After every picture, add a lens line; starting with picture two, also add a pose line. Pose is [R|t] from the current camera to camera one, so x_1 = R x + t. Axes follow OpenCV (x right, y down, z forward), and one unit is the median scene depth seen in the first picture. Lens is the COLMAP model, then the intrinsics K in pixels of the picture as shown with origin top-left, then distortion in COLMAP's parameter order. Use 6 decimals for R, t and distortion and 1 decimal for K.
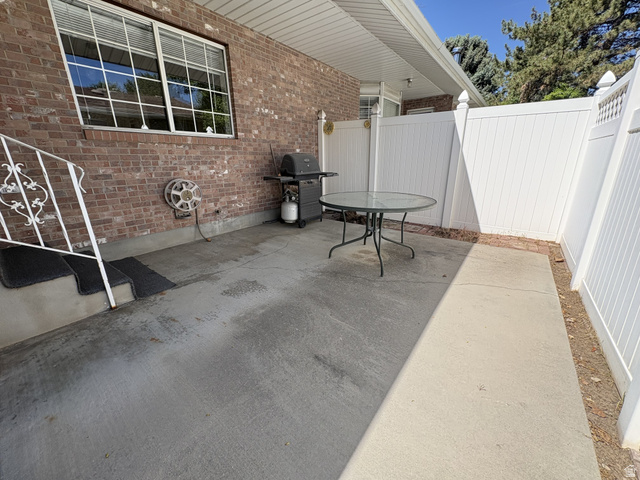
lens RADIAL K [[254.8, 0, 319.3], [0, 254.8, 239.4], [0, 0, 1]] dist [-0.000206, 0.000182]
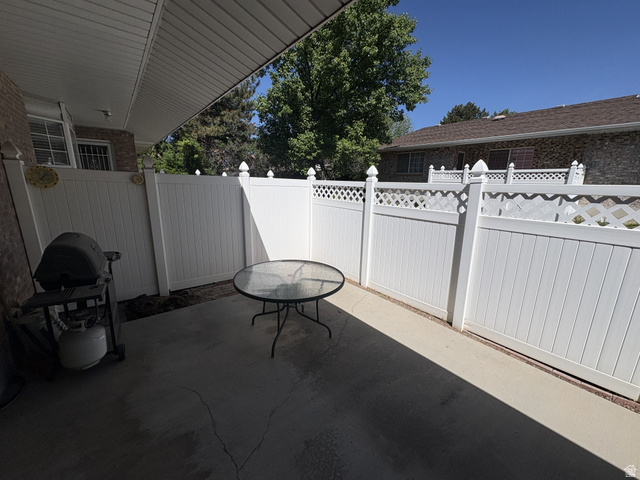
lens RADIAL K [[254.8, 0, 319.3], [0, 254.8, 239.4], [0, 0, 1]] dist [-0.000206, 0.000182]
pose [[0.240677, -0.198548, 0.950081, -0.539836], [0.264689, 0.955179, 0.132562, -0.310756], [-0.933817, 0.219572, 0.282443, 0.425656]]
